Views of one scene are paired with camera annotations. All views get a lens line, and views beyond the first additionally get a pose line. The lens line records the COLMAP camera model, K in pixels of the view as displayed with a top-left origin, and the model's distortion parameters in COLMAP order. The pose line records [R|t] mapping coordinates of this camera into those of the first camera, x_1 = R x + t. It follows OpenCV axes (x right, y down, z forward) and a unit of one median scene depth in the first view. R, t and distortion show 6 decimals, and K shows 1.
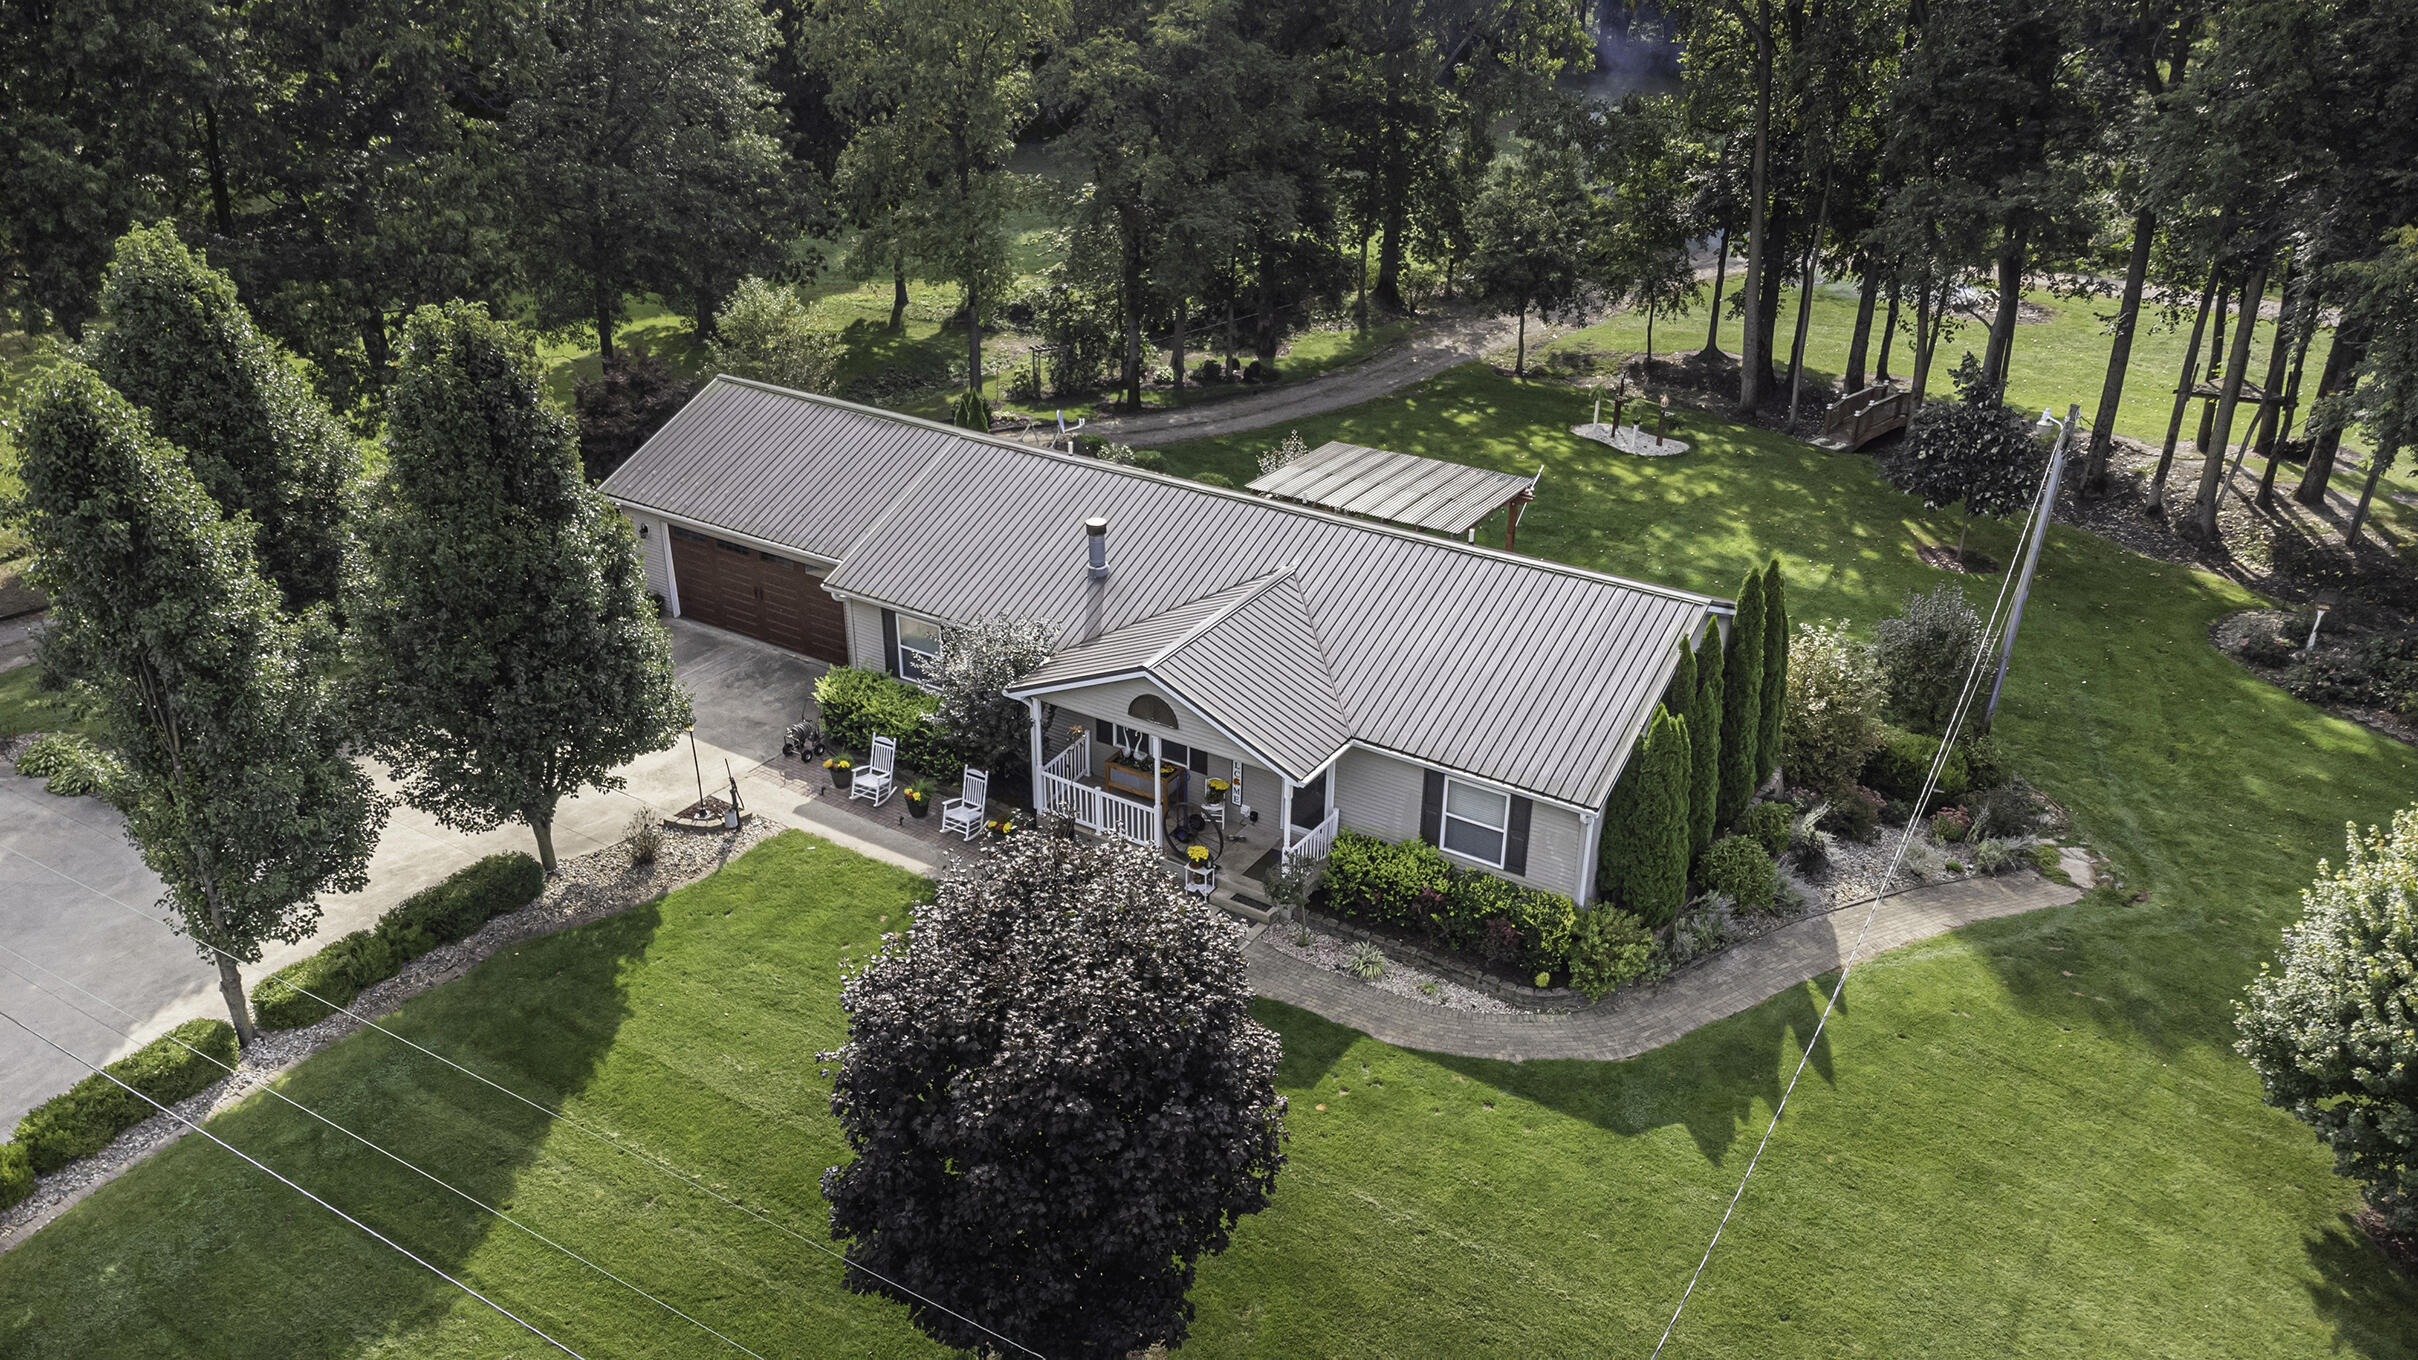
lens RADIAL K [[1871.6, 0, 1205.2], [0, 1871.6, 734.9], [0, 0, 1]] dist [0.051046, 0.016007]
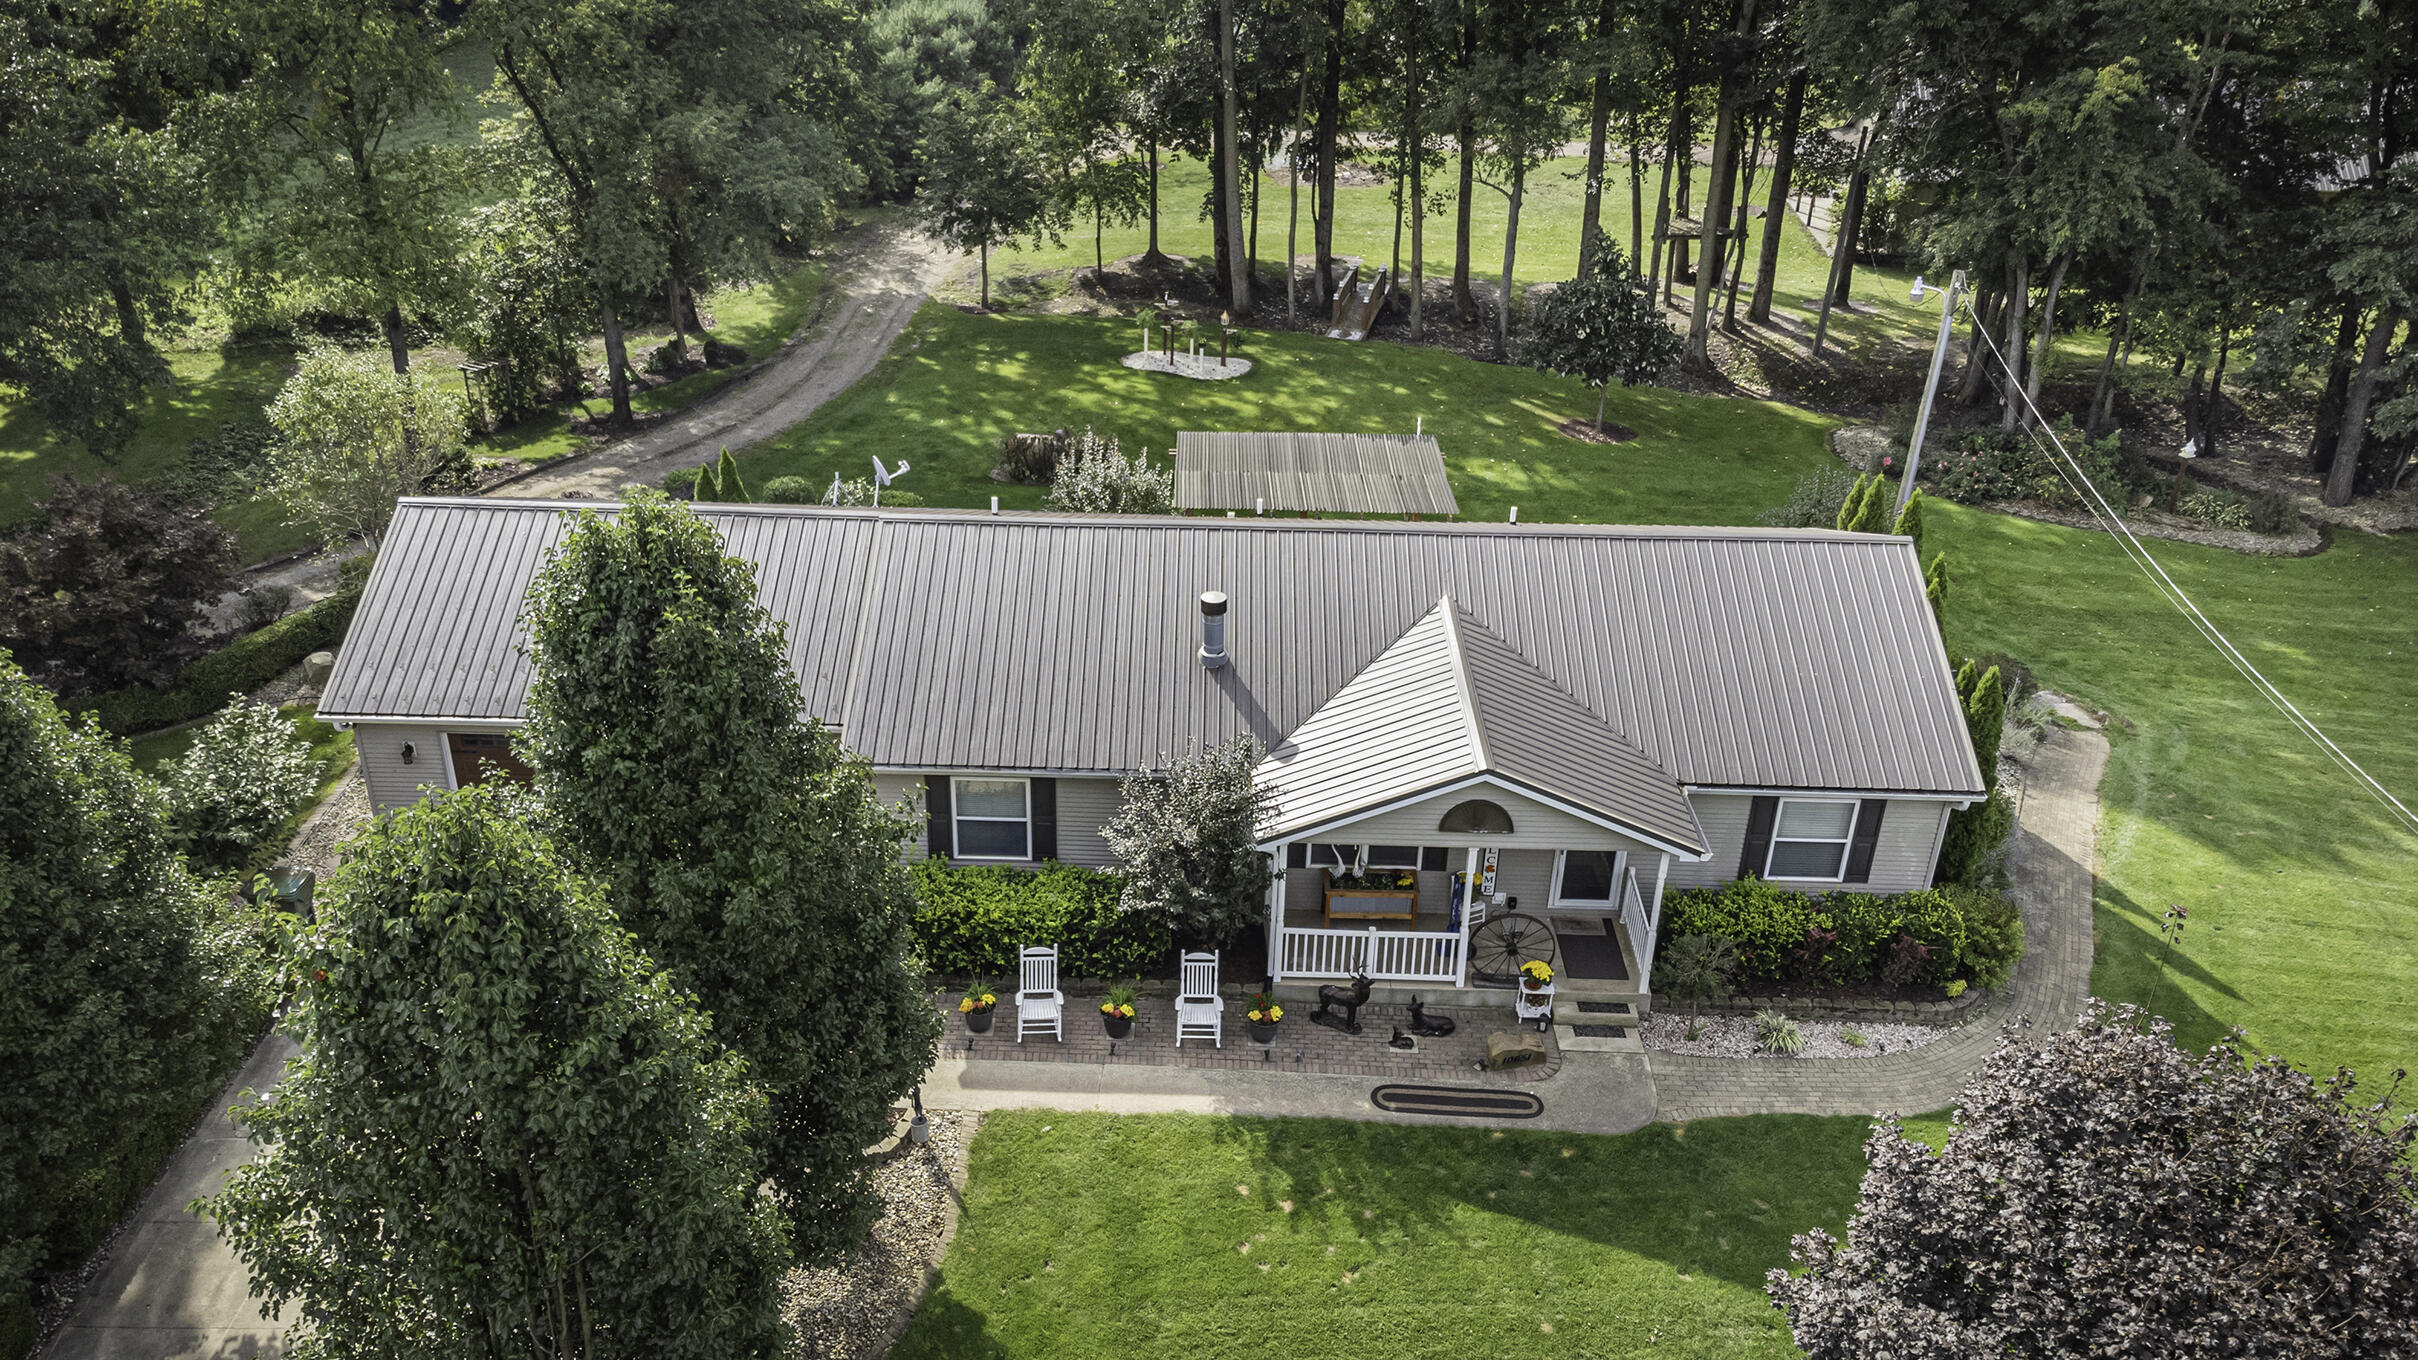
lens RADIAL K [[1871.6, 0, 1205.2], [0, 1871.6, 734.9], [0, 0, 1]] dist [0.051046, 0.016007]
pose [[0.842325, -0.259548, 0.472359, -0.443514], [0.231785, 0.965671, 0.117283, -0.150929], [-0.486584, 0.010695, 0.873568, 0.324133]]
